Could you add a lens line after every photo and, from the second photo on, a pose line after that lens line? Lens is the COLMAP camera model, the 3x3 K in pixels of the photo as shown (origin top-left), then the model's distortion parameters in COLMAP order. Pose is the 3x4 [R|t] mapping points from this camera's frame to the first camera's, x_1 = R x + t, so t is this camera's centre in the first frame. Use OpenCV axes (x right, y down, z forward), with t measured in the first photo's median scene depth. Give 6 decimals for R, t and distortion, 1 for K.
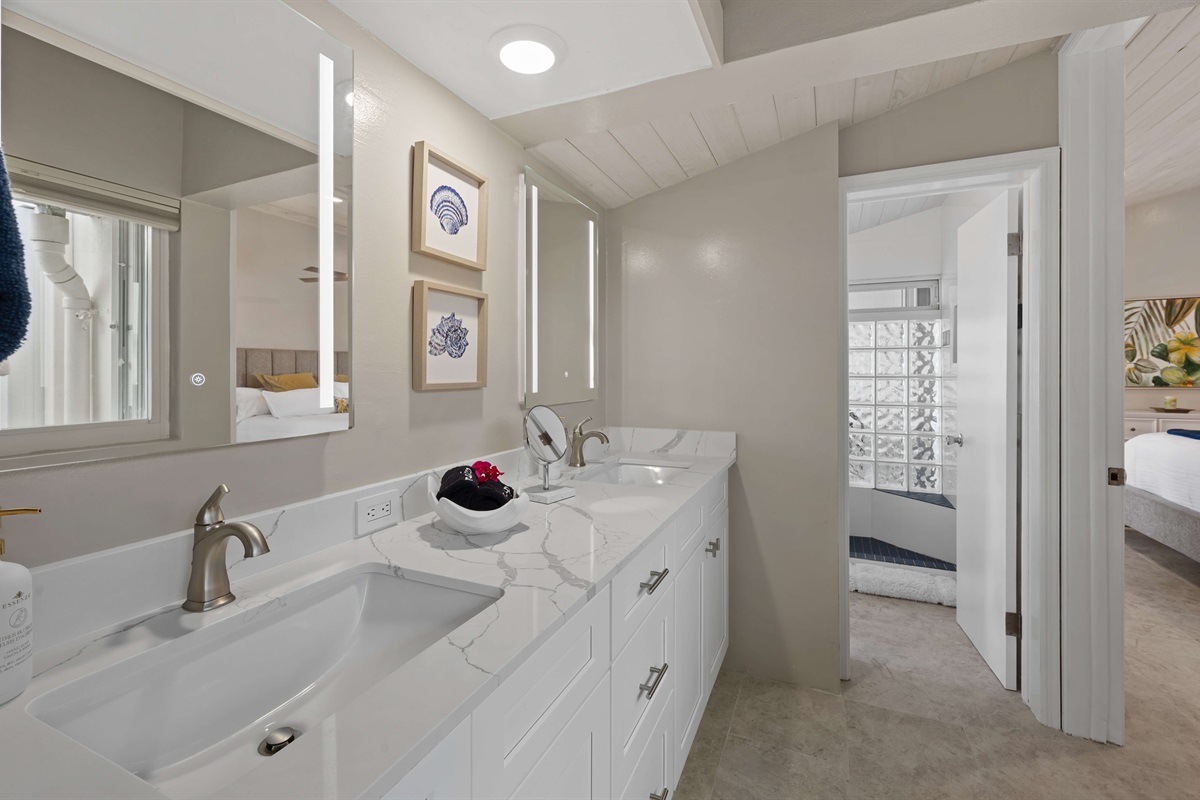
lens RADIAL K [[517.7, 0, 608.2], [0, 517.7, 380.1], [0, 0, 1]] dist [-0.000535, -0.000296]
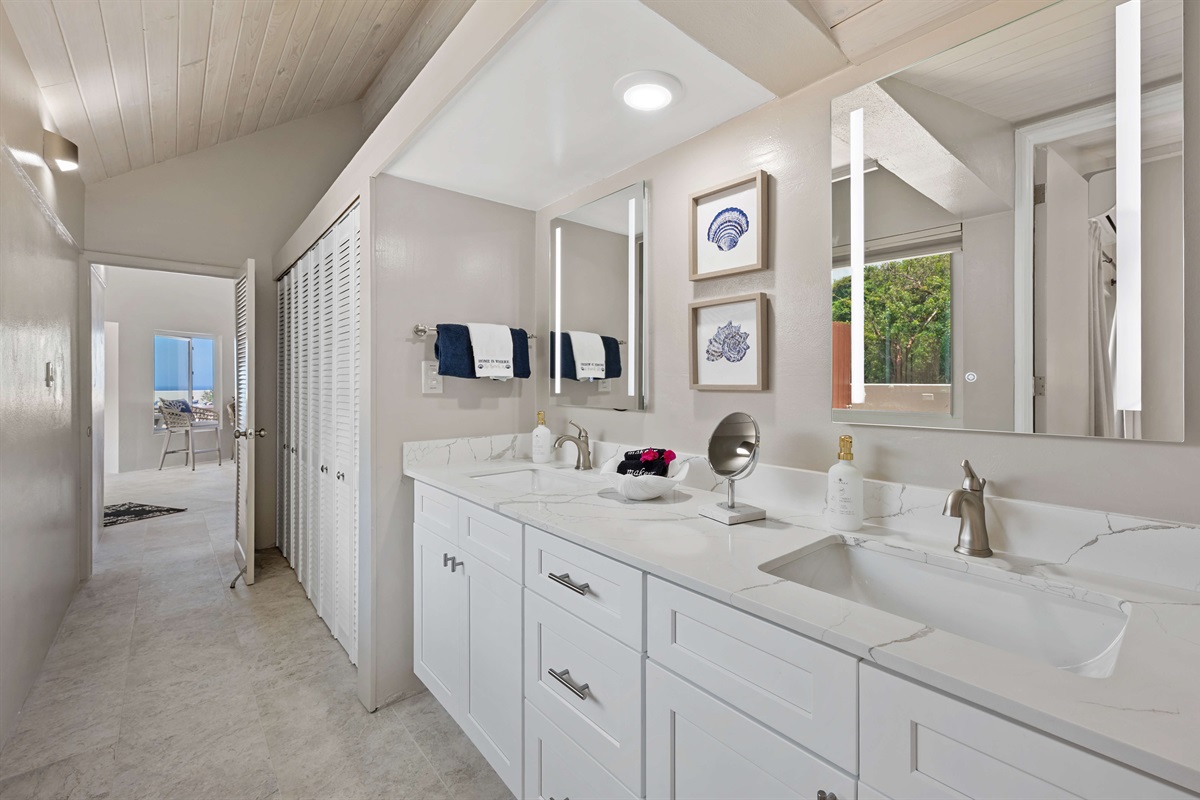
lens RADIAL K [[517.7, 0, 608.2], [0, 517.7, 380.1], [0, 0, 1]] dist [-0.000535, -0.000296]
pose [[-0.444671, -0.000382, -0.895694, 0.804083], [-0.013993, 0.999881, 0.006520, -0.008772], [0.895585, 0.015433, -0.444623, 1.276260]]
